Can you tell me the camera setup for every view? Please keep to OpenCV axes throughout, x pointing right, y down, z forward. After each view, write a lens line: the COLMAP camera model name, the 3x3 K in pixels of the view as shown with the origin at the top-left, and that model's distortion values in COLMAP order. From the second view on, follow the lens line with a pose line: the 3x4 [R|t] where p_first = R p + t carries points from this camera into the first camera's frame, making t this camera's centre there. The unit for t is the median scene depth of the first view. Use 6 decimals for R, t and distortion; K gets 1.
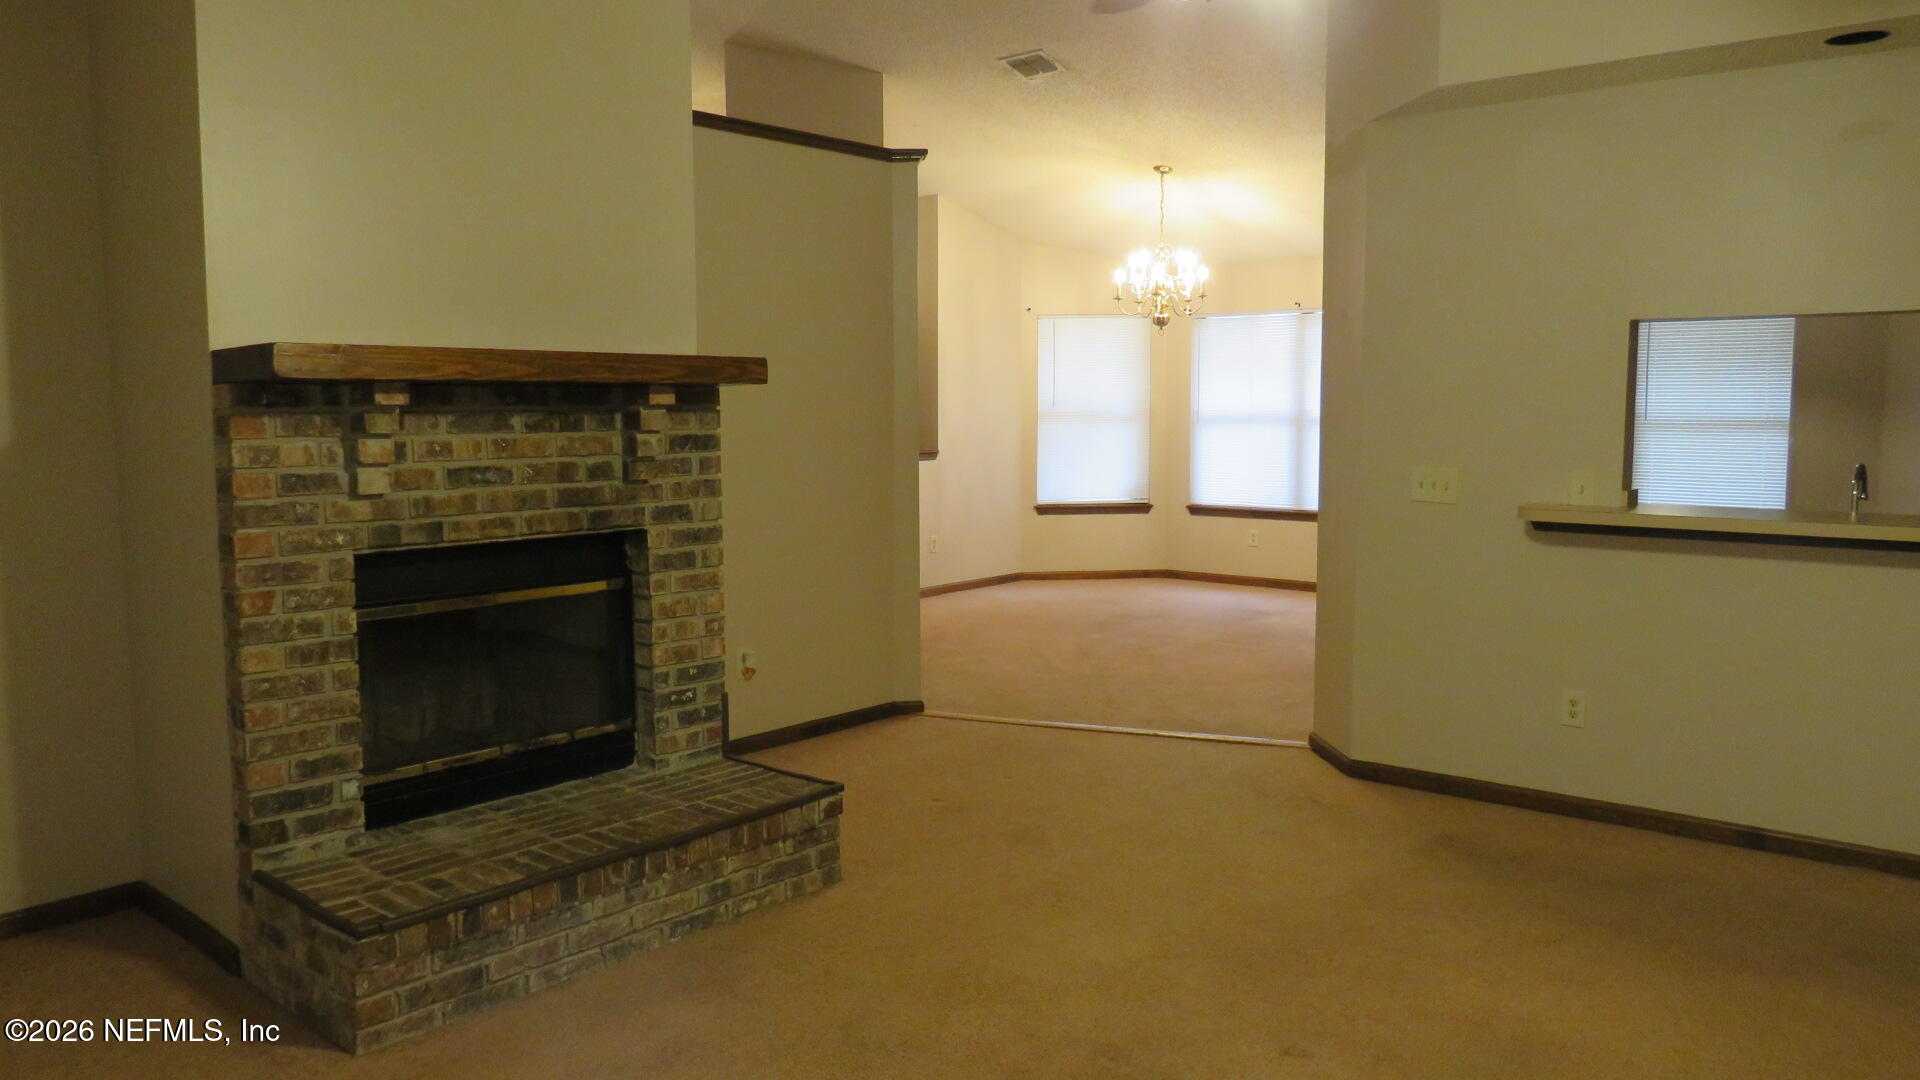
lens RADIAL K [[1349.4, 0, 960.0], [0, 1349.4, 540.0], [0, 0, 1]] dist [-0.028356, -0.001674]
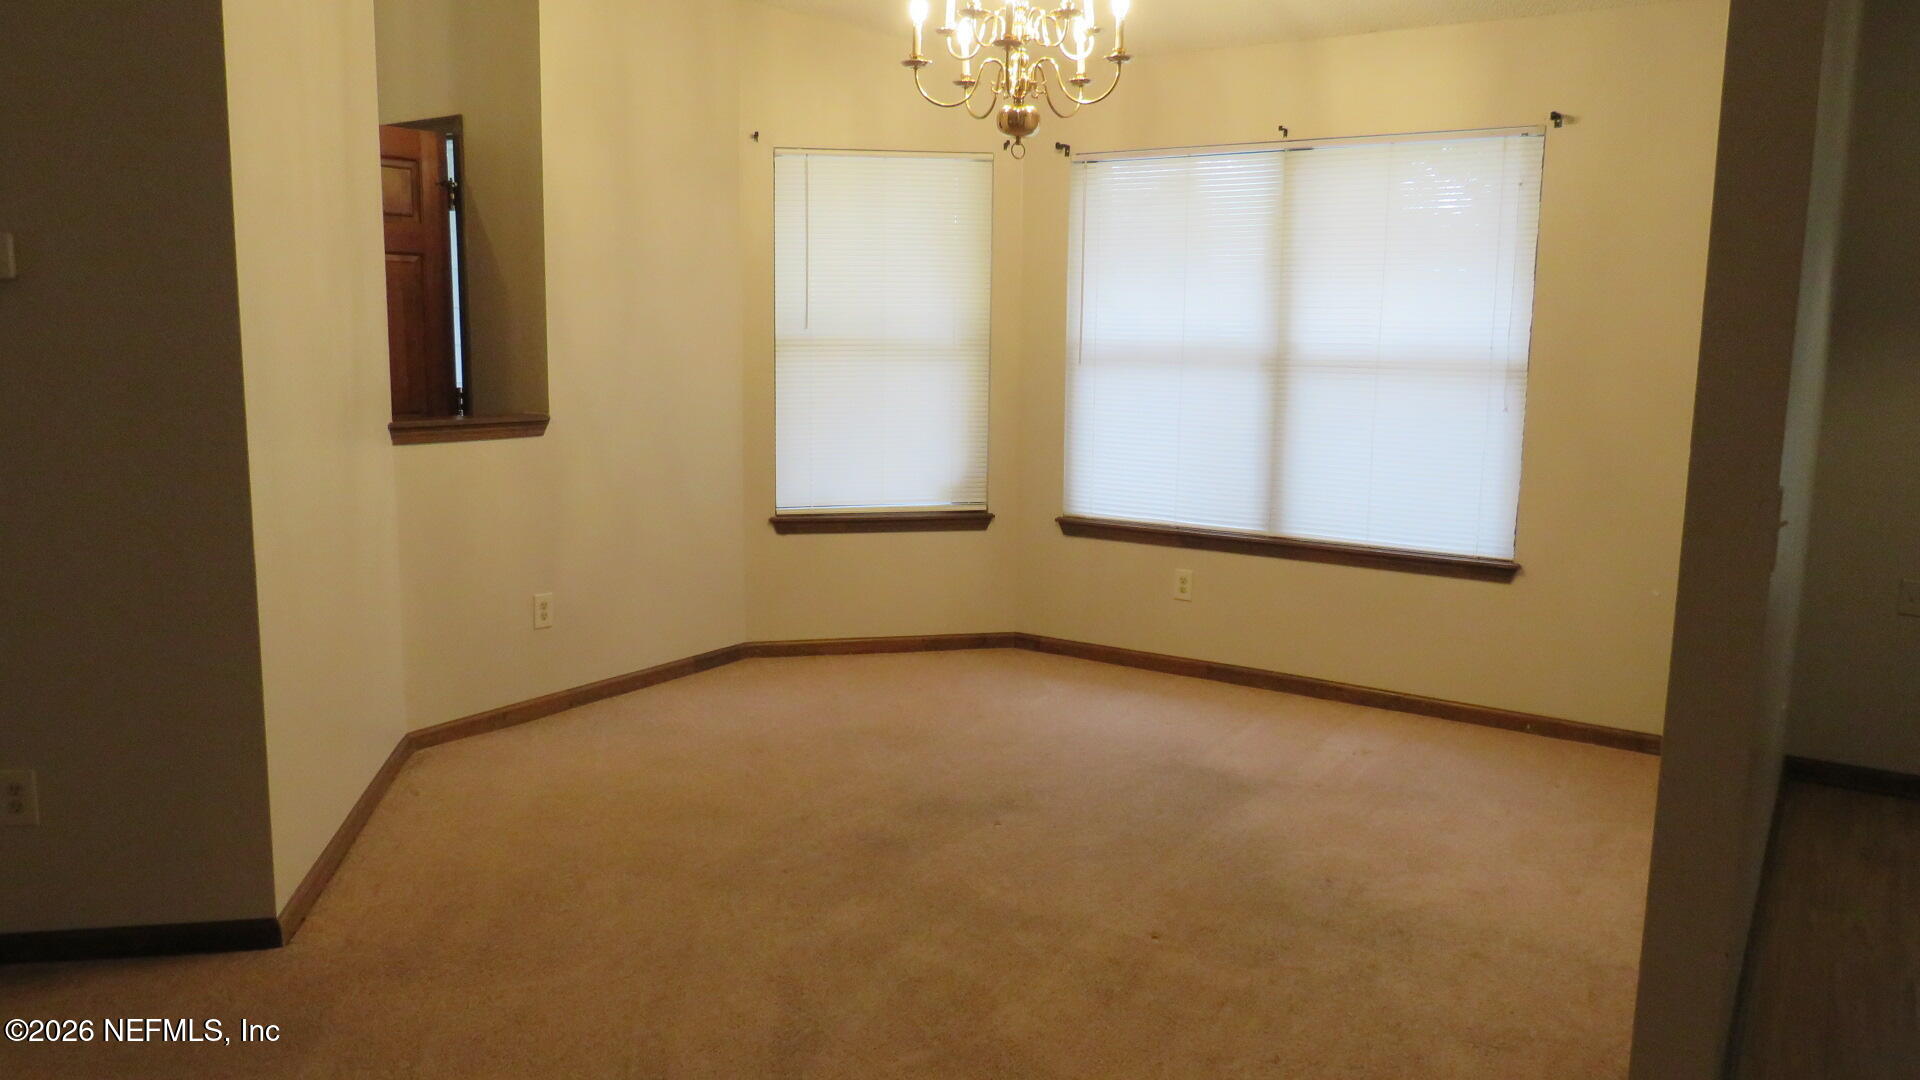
lens RADIAL K [[1349.4, 0, 960.0], [0, 1349.4, 540.0], [0, 0, 1]] dist [-0.028356, -0.001674]
pose [[0.993093, 0.000183, 0.117331, 0.082457], [-0.006795, 0.998410, 0.055959, -0.057121], [-0.117134, -0.056369, 0.991515, 0.580433]]
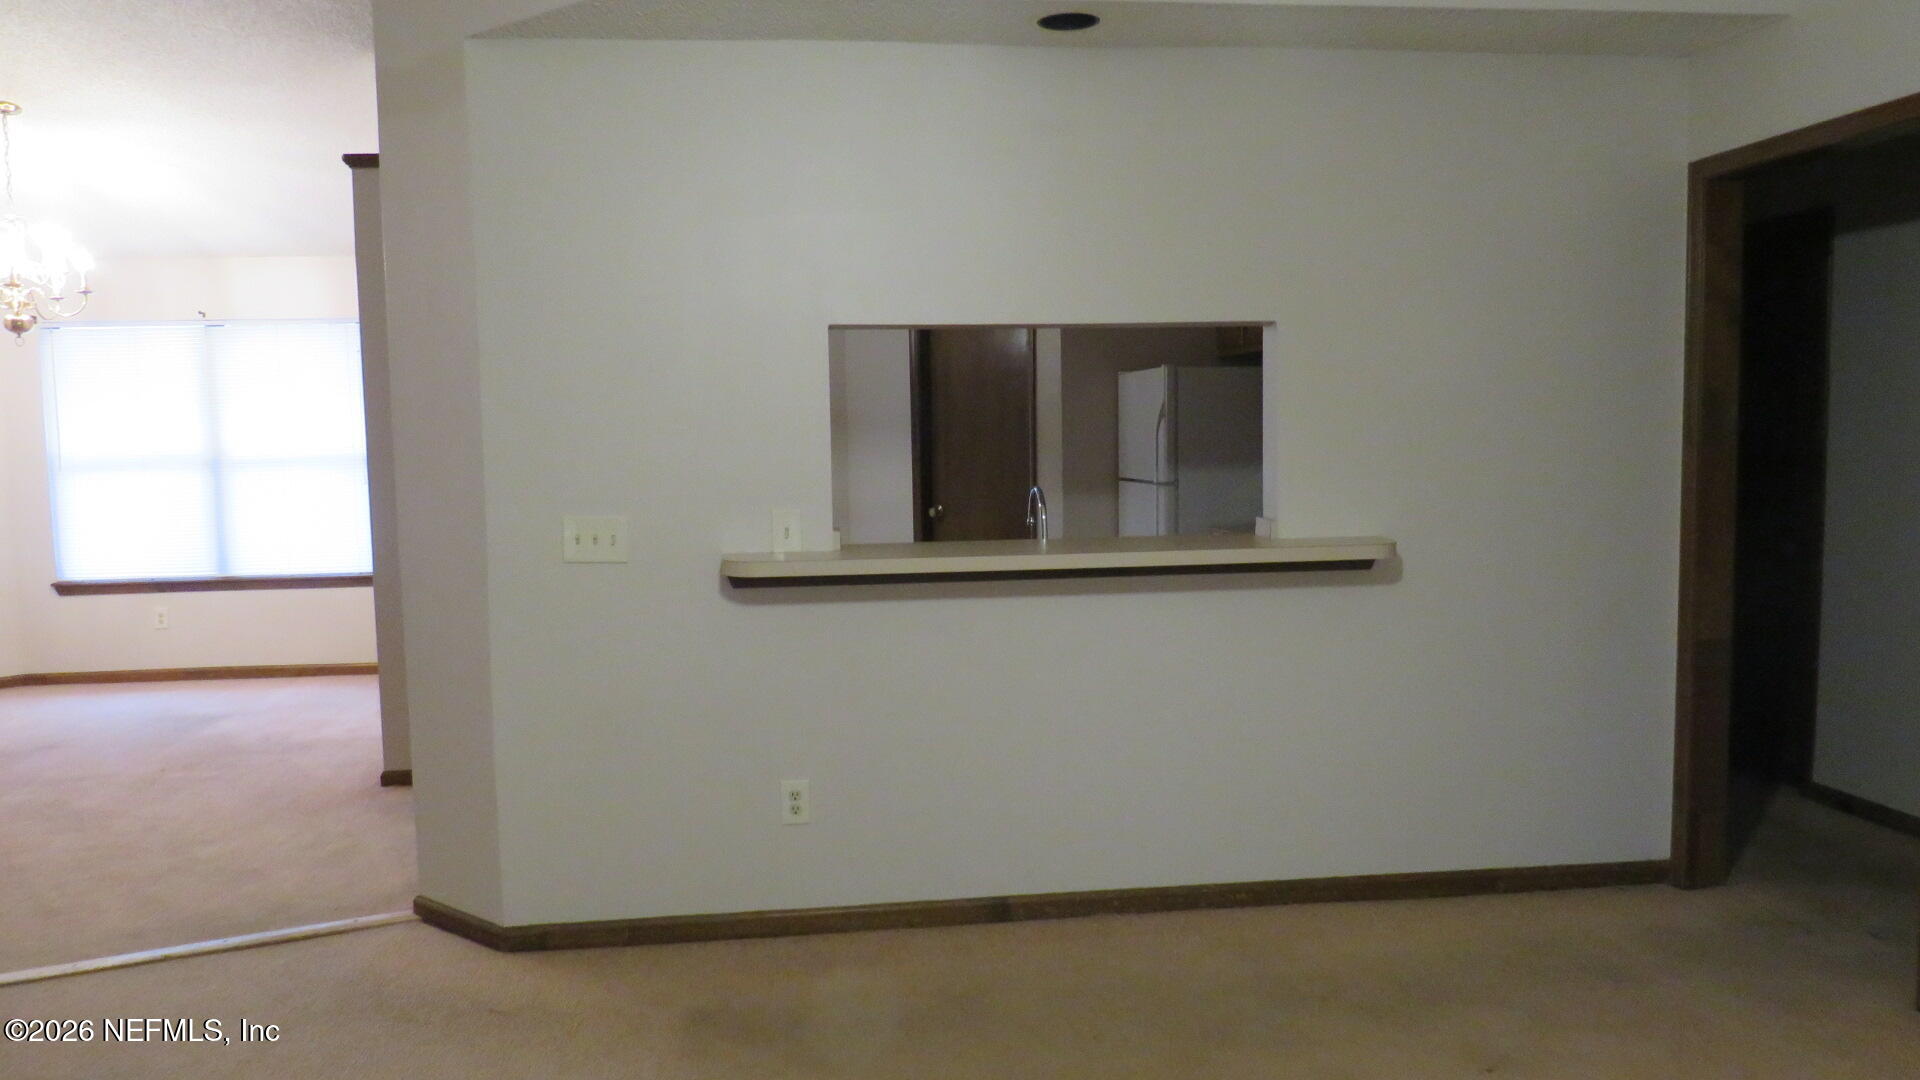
lens RADIAL K [[1349.4, 0, 960.0], [0, 1349.4, 540.0], [0, 0, 1]] dist [-0.028356, -0.001674]
pose [[0.676177, -0.068694, 0.733530, -0.031877], [0.089101, 0.995960, 0.011136, -0.016709], [-0.731332, 0.057829, 0.679566, 0.185496]]
